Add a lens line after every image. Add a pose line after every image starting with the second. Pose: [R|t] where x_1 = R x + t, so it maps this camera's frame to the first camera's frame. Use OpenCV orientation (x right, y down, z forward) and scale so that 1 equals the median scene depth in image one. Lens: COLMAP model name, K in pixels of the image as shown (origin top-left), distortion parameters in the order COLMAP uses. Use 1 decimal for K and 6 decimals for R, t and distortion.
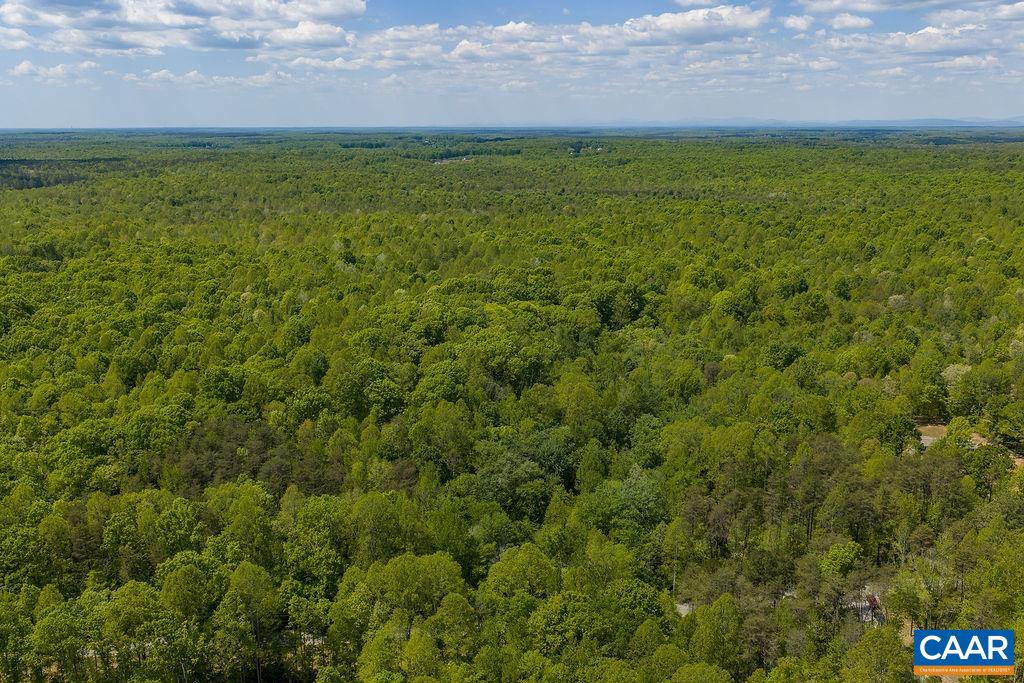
lens RADIAL K [[860.5, 0, 508.9], [0, 860.5, 343.7], [0, 0, 1]] dist [0.007973, -0.012879]
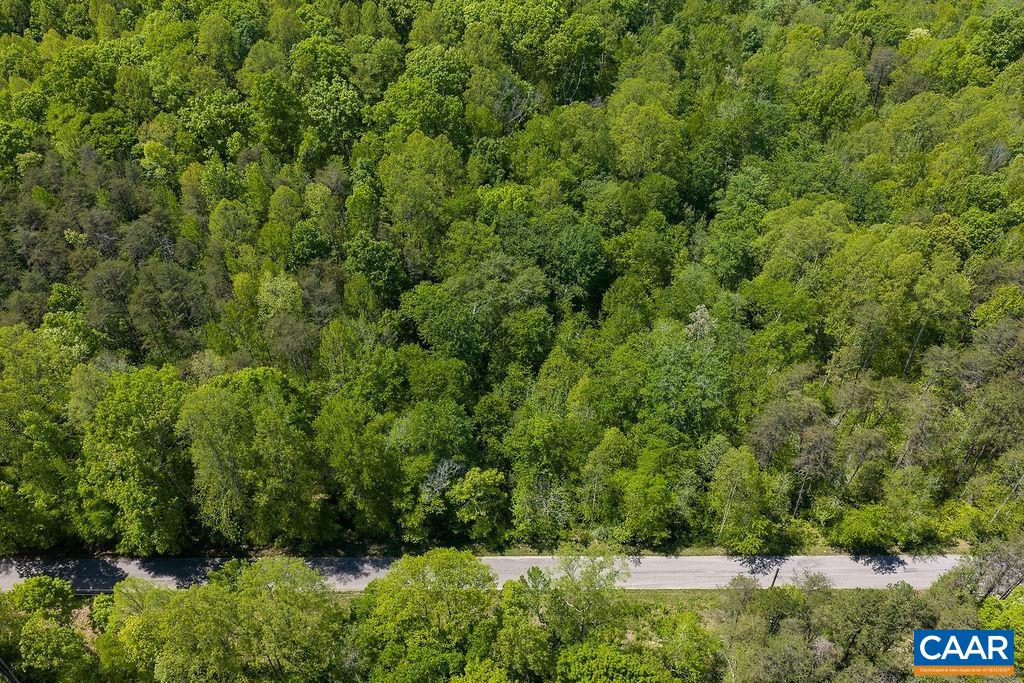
lens RADIAL K [[860.5, 0, 515.0], [0, 860.5, 344.0], [0, 0, 1]] dist [0.007973, -0.012879]
pose [[0.987576, 0.104136, -0.117680, 0.106710], [-0.031212, 0.863961, 0.502591, -0.150034], [0.154008, -0.492674, 0.856478, 0.520995]]
